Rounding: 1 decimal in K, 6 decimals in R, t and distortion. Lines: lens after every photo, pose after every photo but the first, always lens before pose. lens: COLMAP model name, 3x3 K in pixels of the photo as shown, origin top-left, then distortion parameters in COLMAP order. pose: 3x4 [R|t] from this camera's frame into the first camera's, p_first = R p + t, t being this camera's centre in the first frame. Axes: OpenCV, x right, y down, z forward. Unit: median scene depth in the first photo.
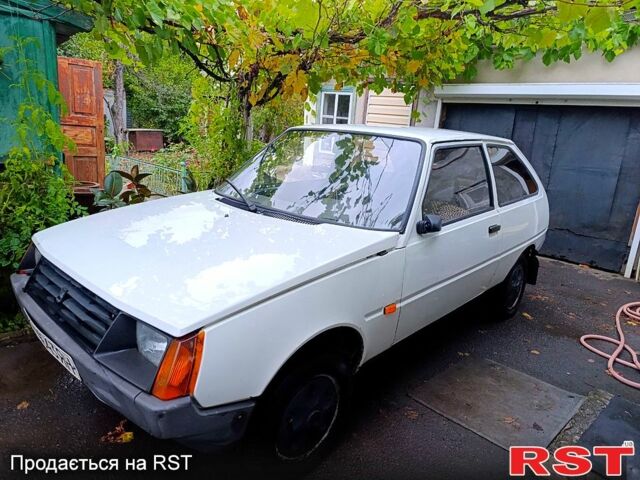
lens RADIAL K [[441.1, 0, 320.0], [0, 441.1, 240.0], [0, 0, 1]] dist [-0.003923, -0.000193]
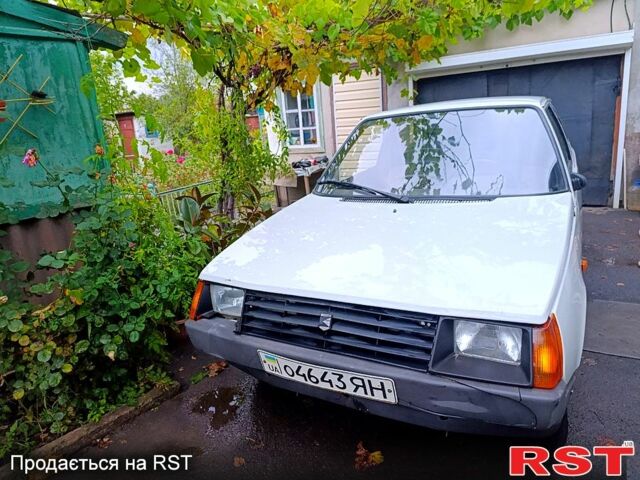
lens RADIAL K [[444.4, 0, 319.8], [0, 444.4, 236.0], [0, 0, 1]] dist [-0.004698, -0.002101]
pose [[0.961006, -0.206192, 0.184264, -0.316608], [0.205888, 0.978350, 0.020994, -0.031207], [-0.184604, 0.017762, 0.982653, 0.039880]]
